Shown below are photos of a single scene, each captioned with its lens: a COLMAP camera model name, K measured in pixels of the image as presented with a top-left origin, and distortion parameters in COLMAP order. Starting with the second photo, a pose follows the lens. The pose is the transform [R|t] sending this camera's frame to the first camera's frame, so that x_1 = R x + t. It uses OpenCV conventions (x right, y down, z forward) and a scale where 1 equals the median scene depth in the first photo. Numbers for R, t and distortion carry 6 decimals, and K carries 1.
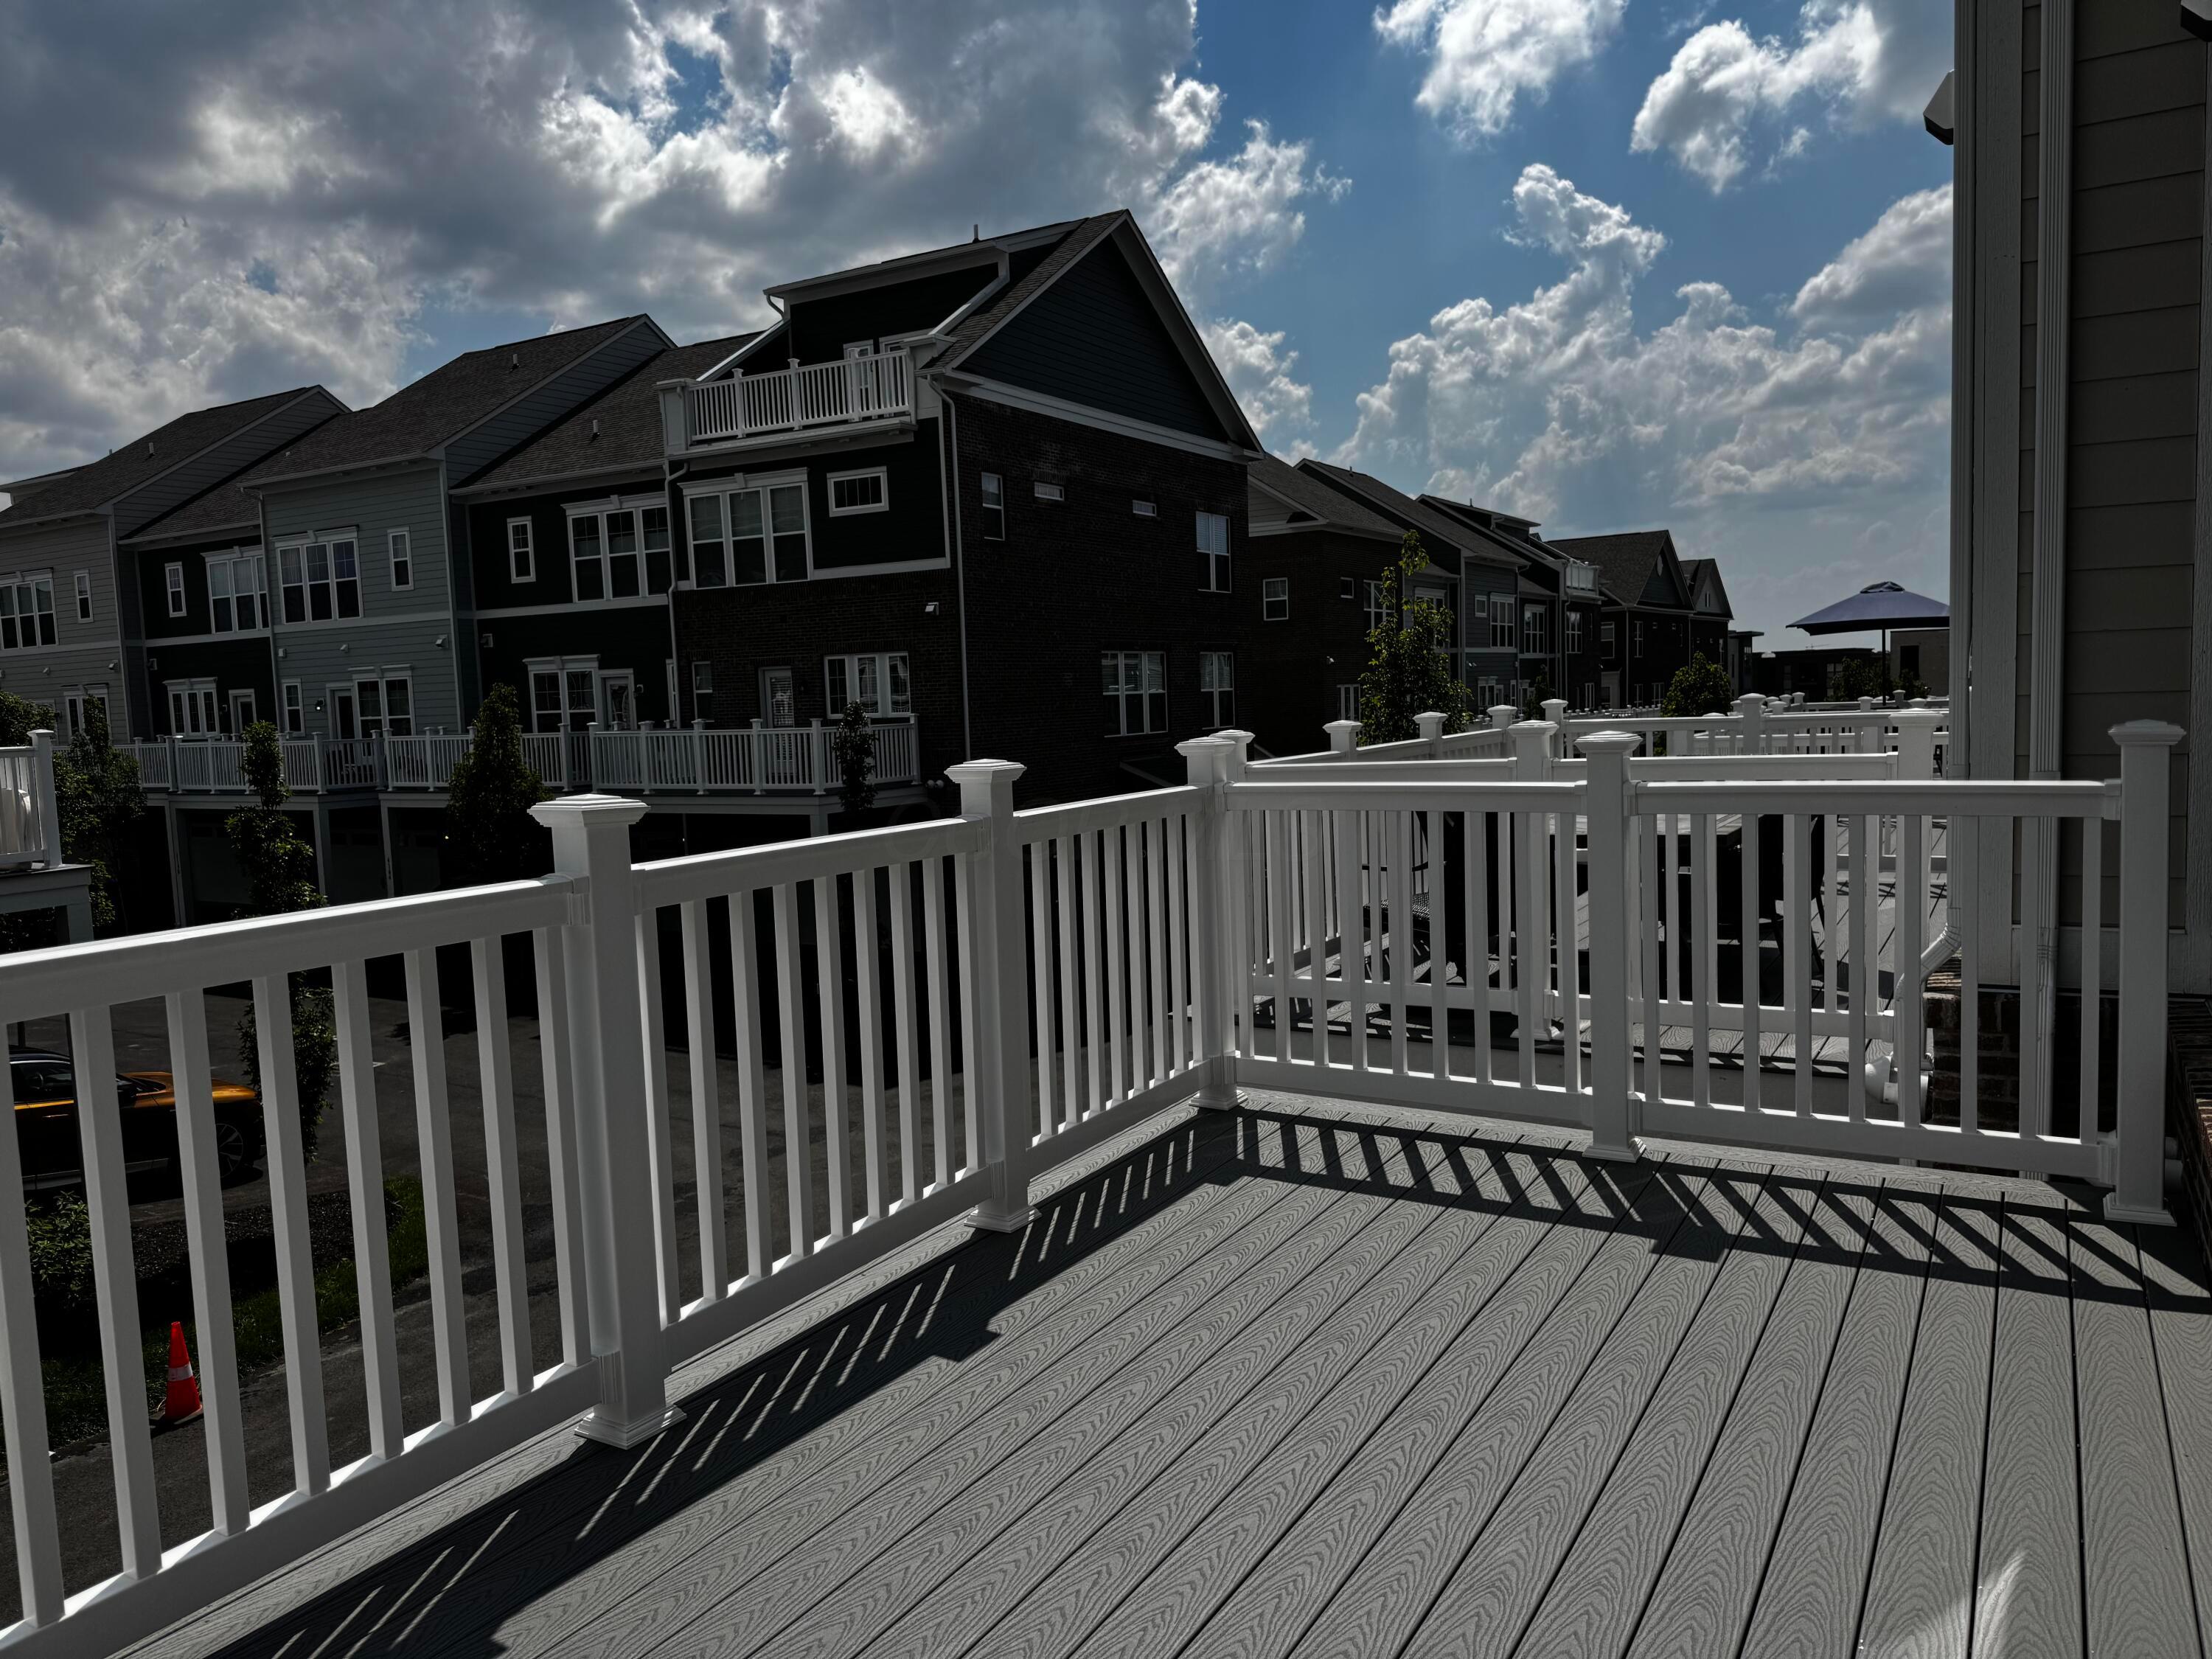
lens RADIAL K [[1553.7, 0, 1113.6], [0, 1553.7, 828.3], [0, 0, 1]] dist [-0.008112, 0.003201]
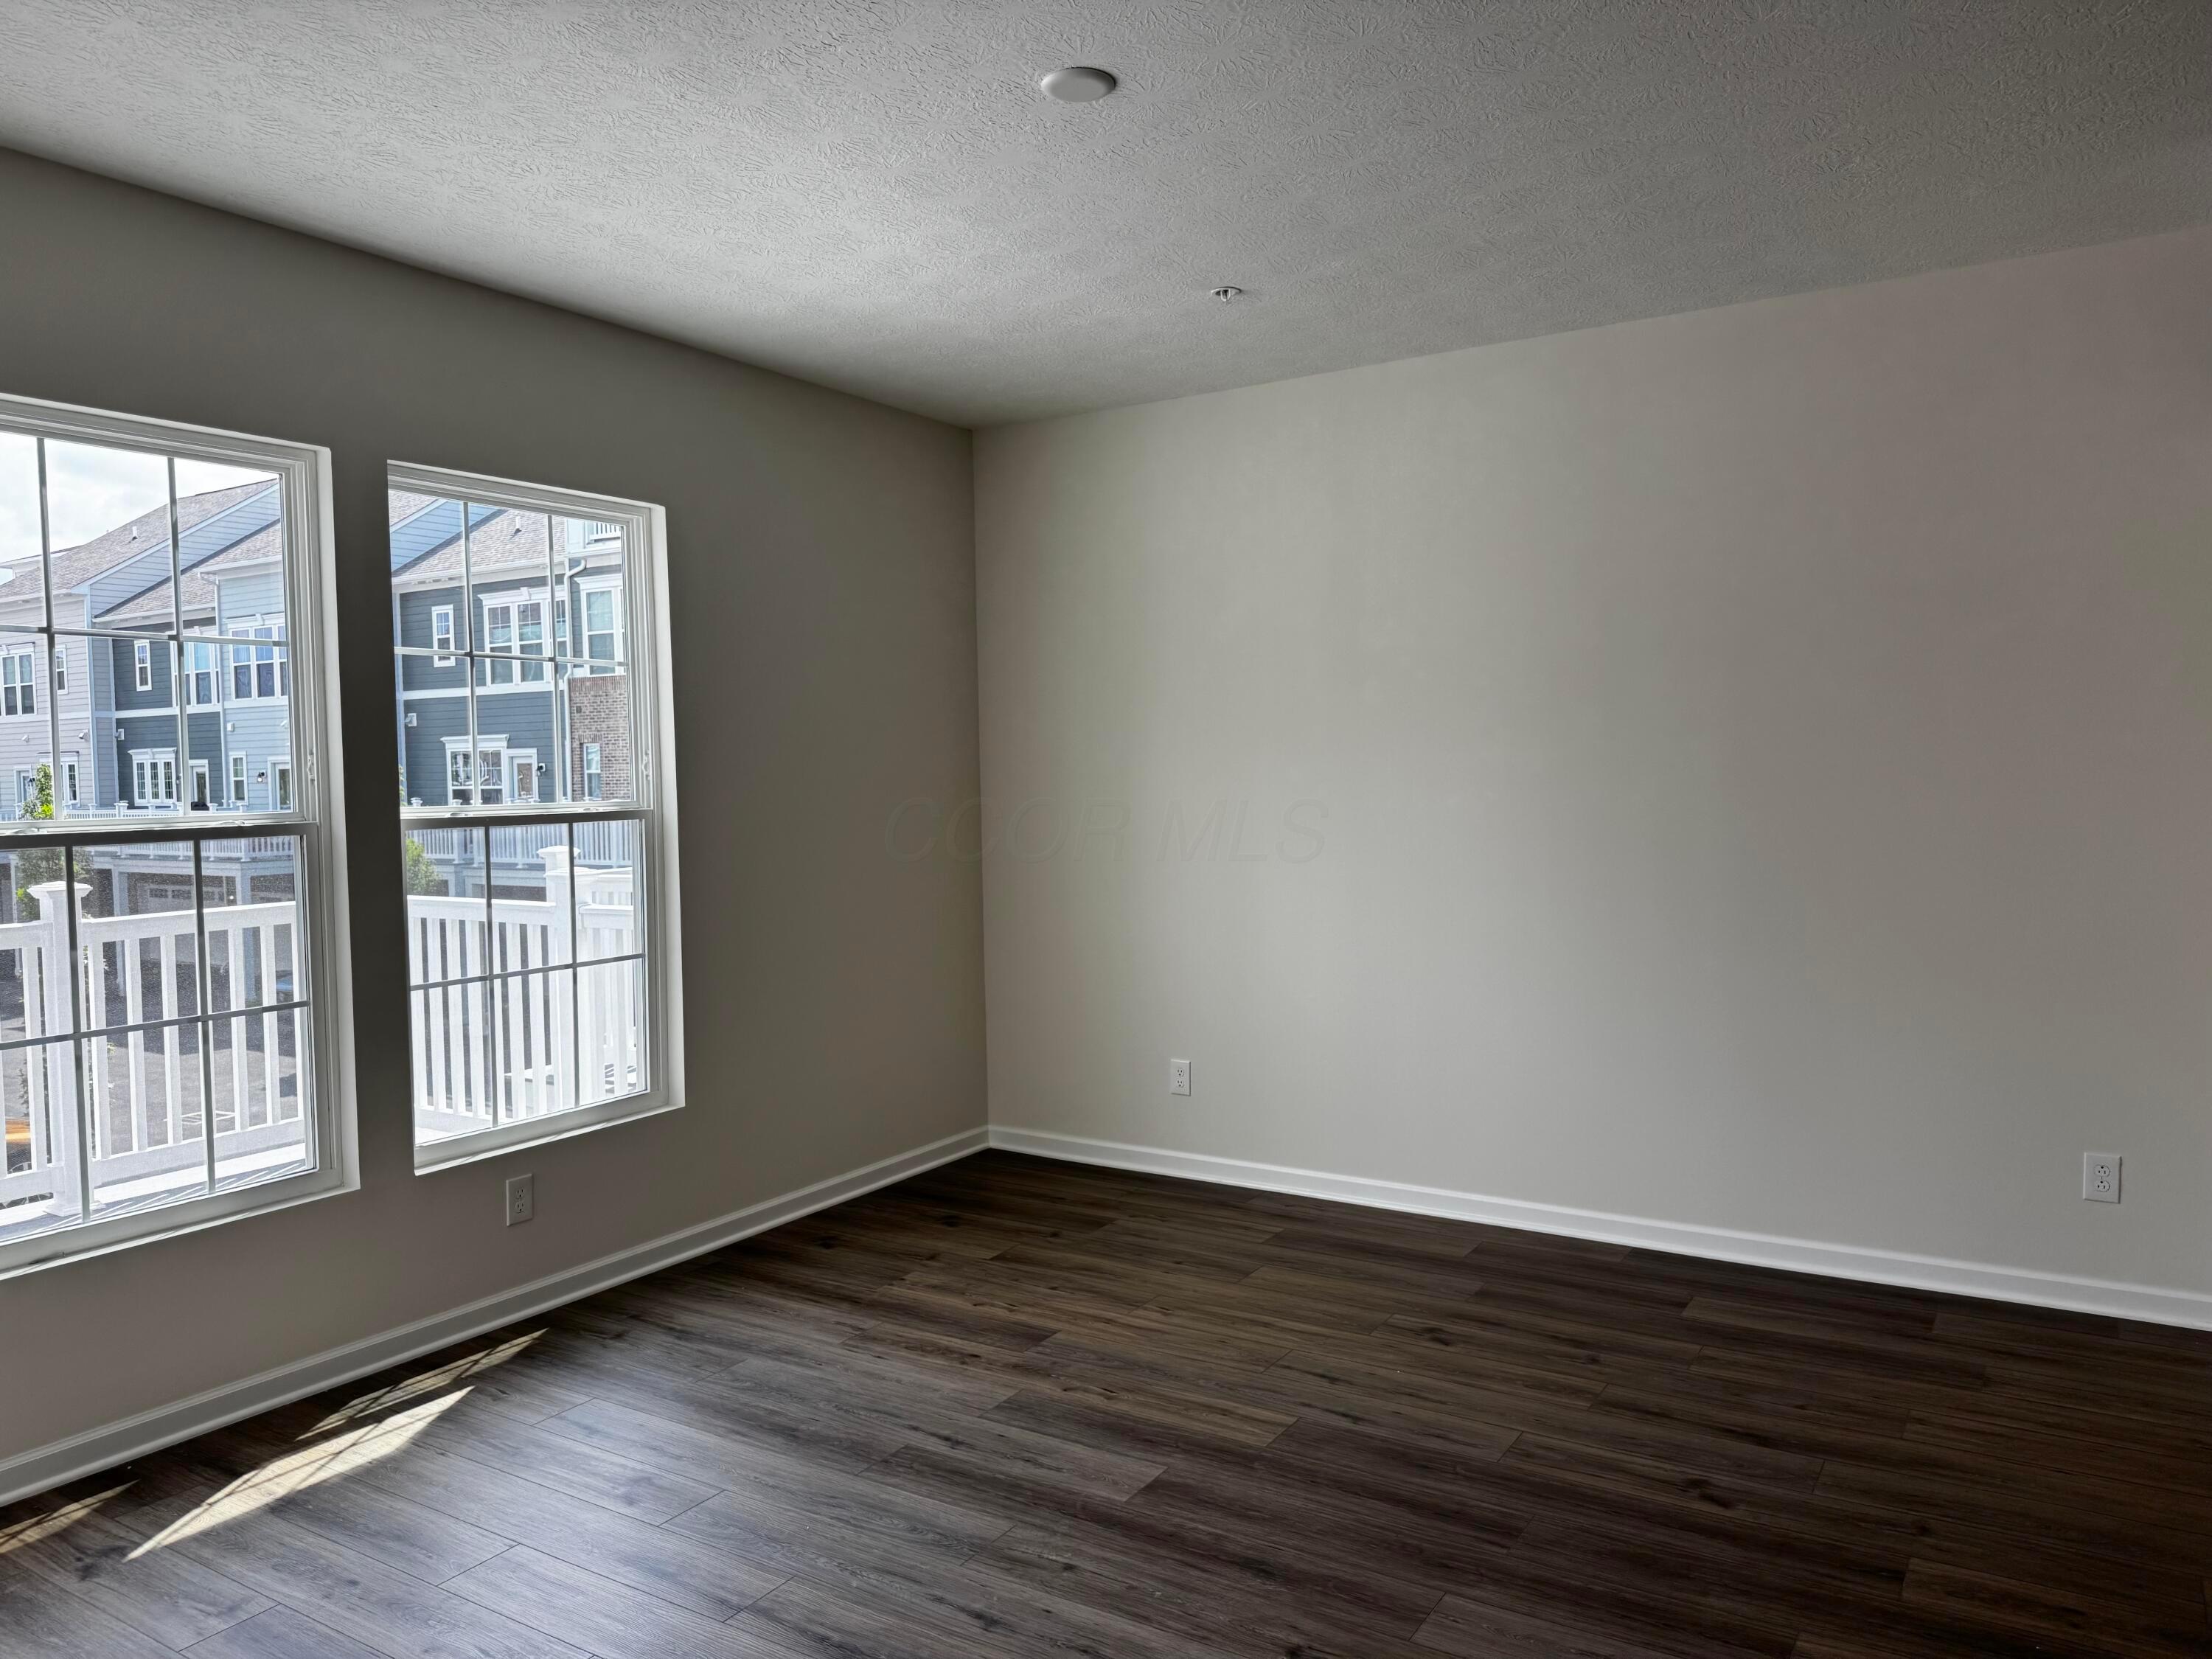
lens RADIAL K [[1553.7, 0, 1097.9], [0, 1553.7, 825.9], [0, 0, 1]] dist [-0.008112, 0.003201]
pose [[0.999637, 0.018915, -0.019194, 0.091068], [-0.019941, 0.998299, -0.054786, 0.001117], [0.018125, 0.055148, 0.998314, -0.052032]]
